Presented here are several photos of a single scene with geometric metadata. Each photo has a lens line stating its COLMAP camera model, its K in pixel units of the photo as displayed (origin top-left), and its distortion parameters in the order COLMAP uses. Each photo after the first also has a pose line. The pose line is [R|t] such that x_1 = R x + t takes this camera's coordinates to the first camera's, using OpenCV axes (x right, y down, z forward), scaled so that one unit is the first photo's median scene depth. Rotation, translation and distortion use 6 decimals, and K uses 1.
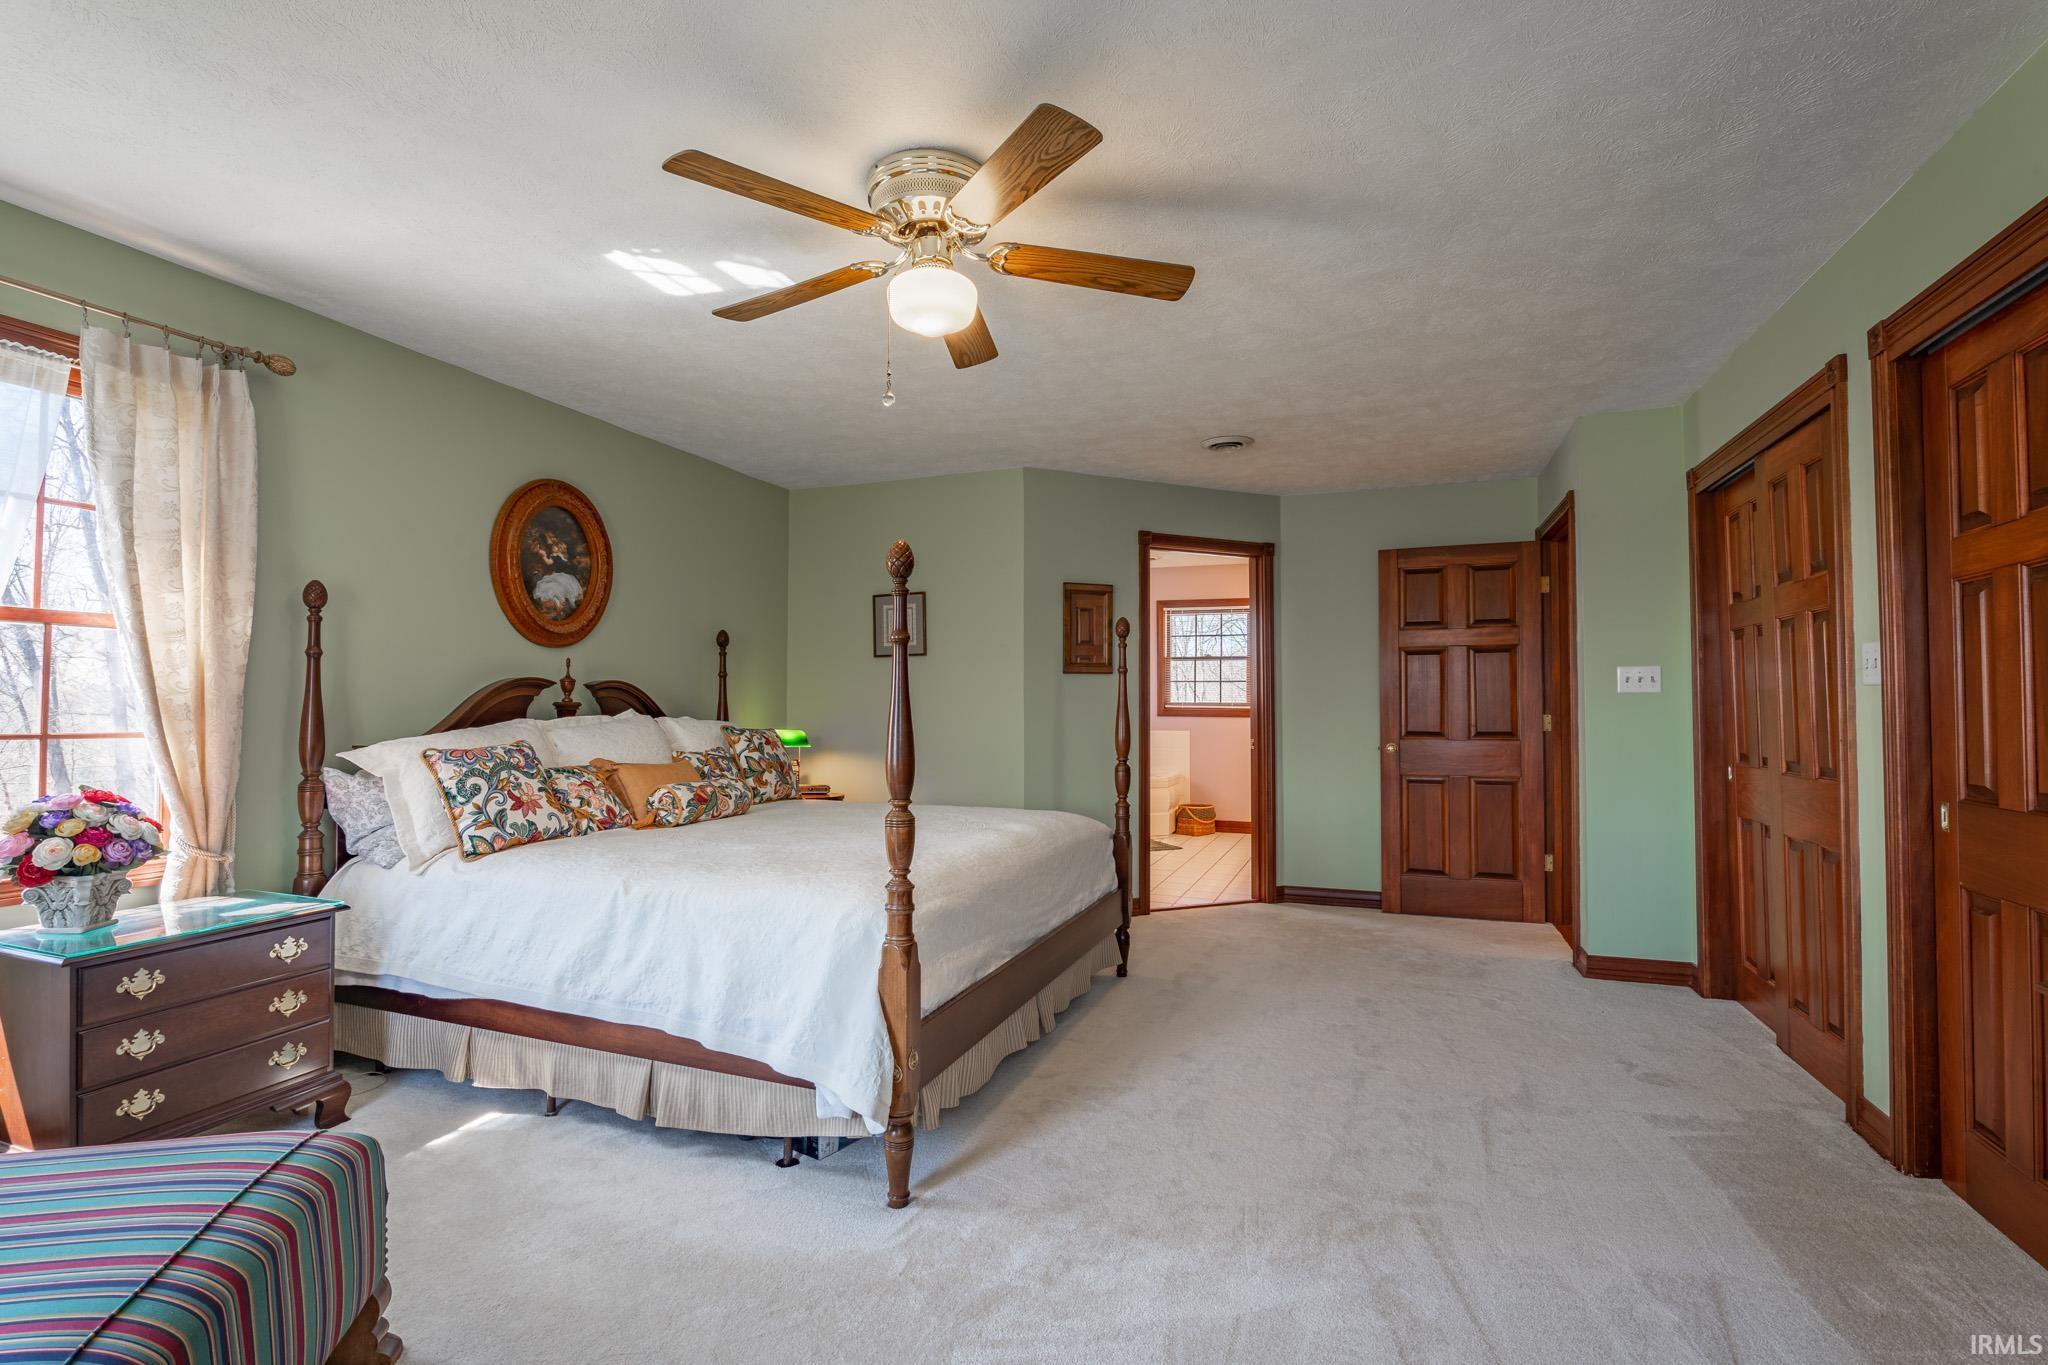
lens RADIAL K [[954.8, 0, 1024.0], [0, 954.8, 682.5], [0, 0, 1]] dist [-0.014169, -0.000789]
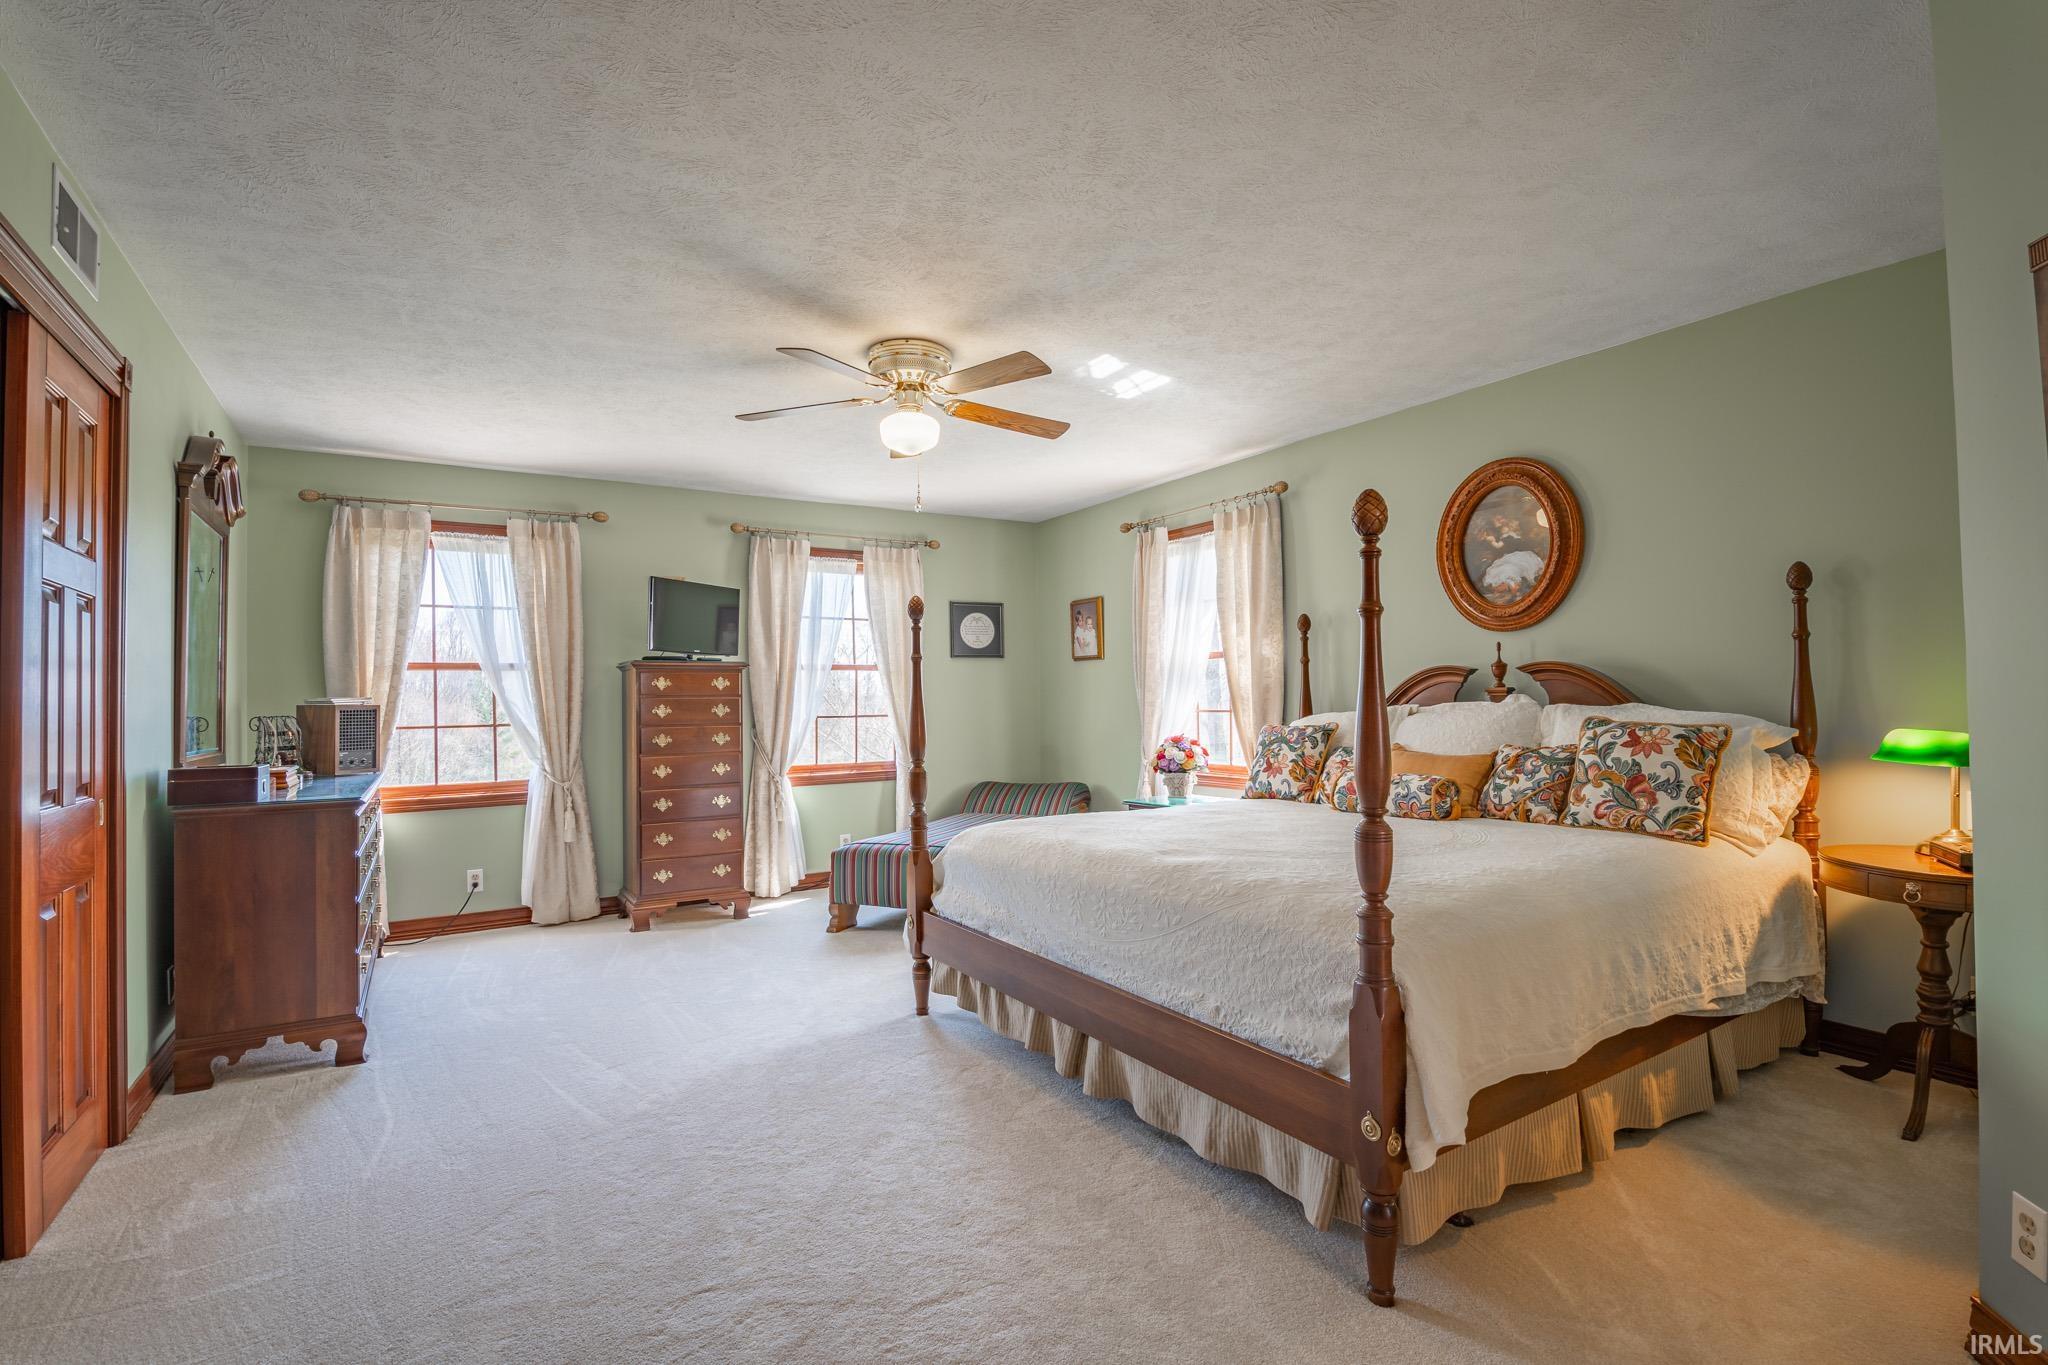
lens RADIAL K [[954.8, 0, 1024.0], [0, 954.8, 682.5], [0, 0, 1]] dist [-0.014169, -0.000789]
pose [[-0.605929, -0.004191, -0.795508, 0.580477], [0.037350, 0.998733, -0.033712, 0.030050], [0.794642, -0.050139, -0.605005, 1.193259]]
